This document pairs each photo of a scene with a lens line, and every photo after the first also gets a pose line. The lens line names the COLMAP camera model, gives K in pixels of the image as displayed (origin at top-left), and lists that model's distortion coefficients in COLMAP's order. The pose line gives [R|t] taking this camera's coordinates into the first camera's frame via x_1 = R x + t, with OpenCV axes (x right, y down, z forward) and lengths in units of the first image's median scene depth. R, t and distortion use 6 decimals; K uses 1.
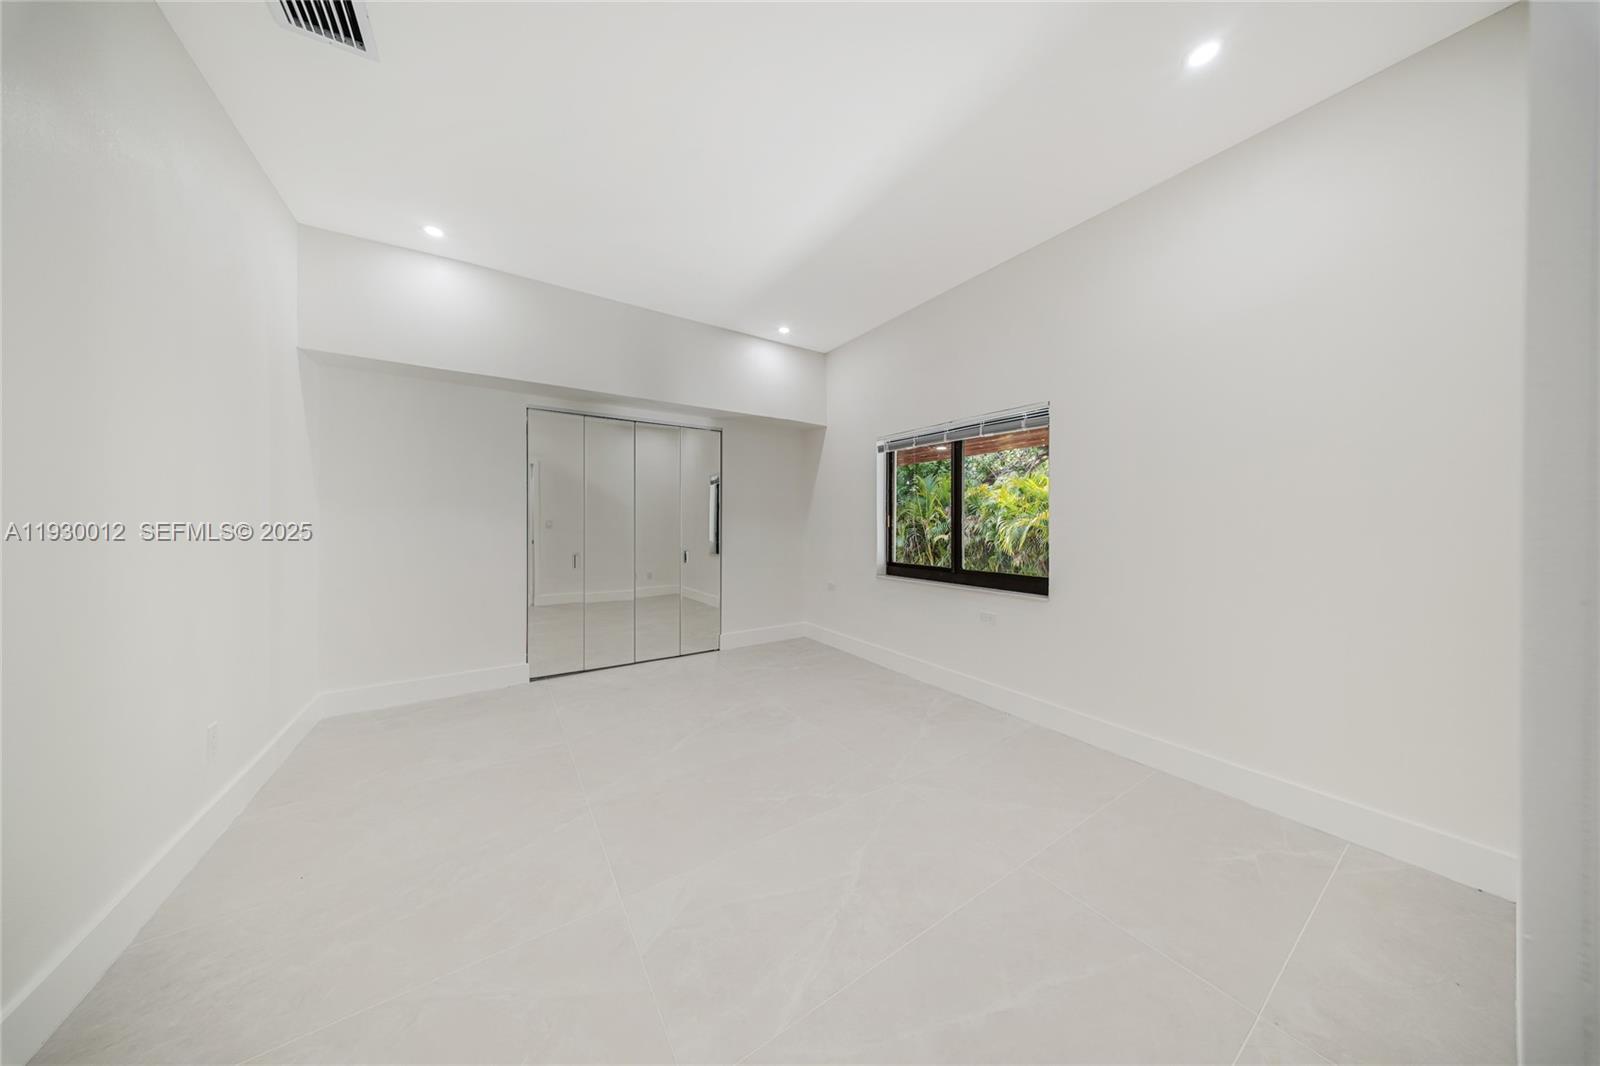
lens RADIAL K [[476.8, 0, 803.5], [0, 476.8, 526.5], [0, 0, 1]] dist [-0.000237, -0.000015]
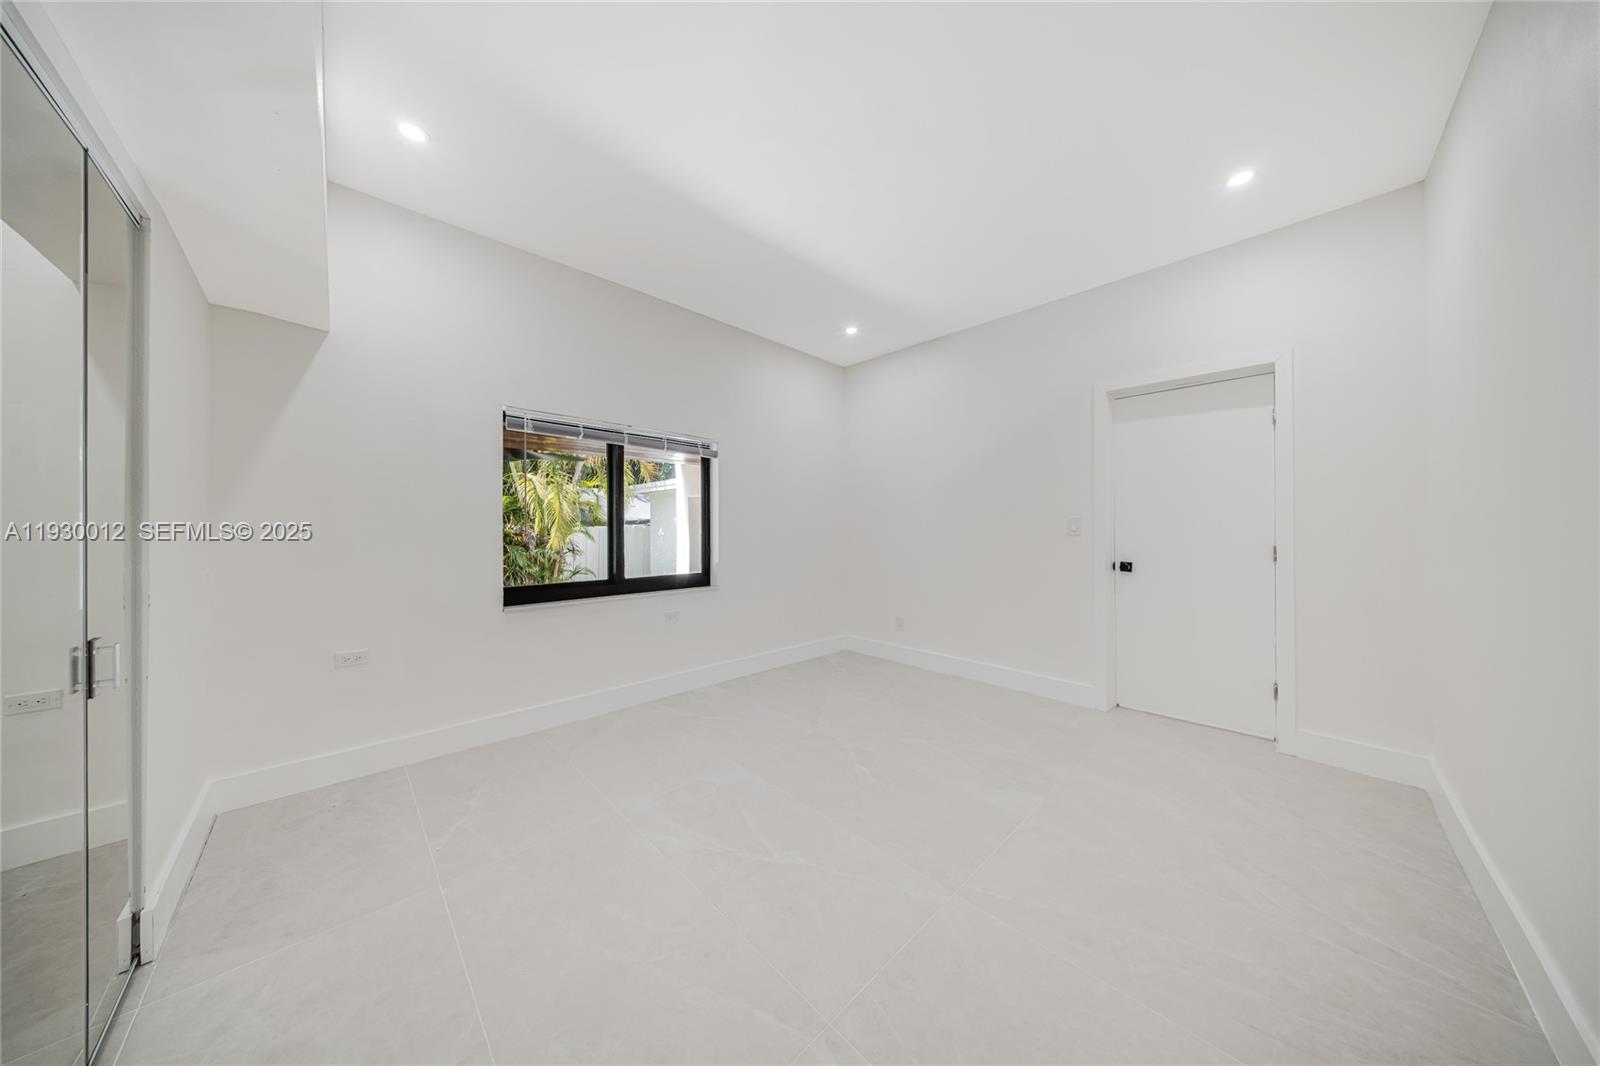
lens RADIAL K [[476.8, 0, 803.5], [0, 476.8, 526.5], [0, 0, 1]] dist [-0.000237, -0.000015]
pose [[-0.181682, -0.010243, 0.983304, -0.665234], [-0.000165, 0.999946, 0.010386, -0.023475], [-0.983357, 0.001725, -0.181673, 0.810682]]
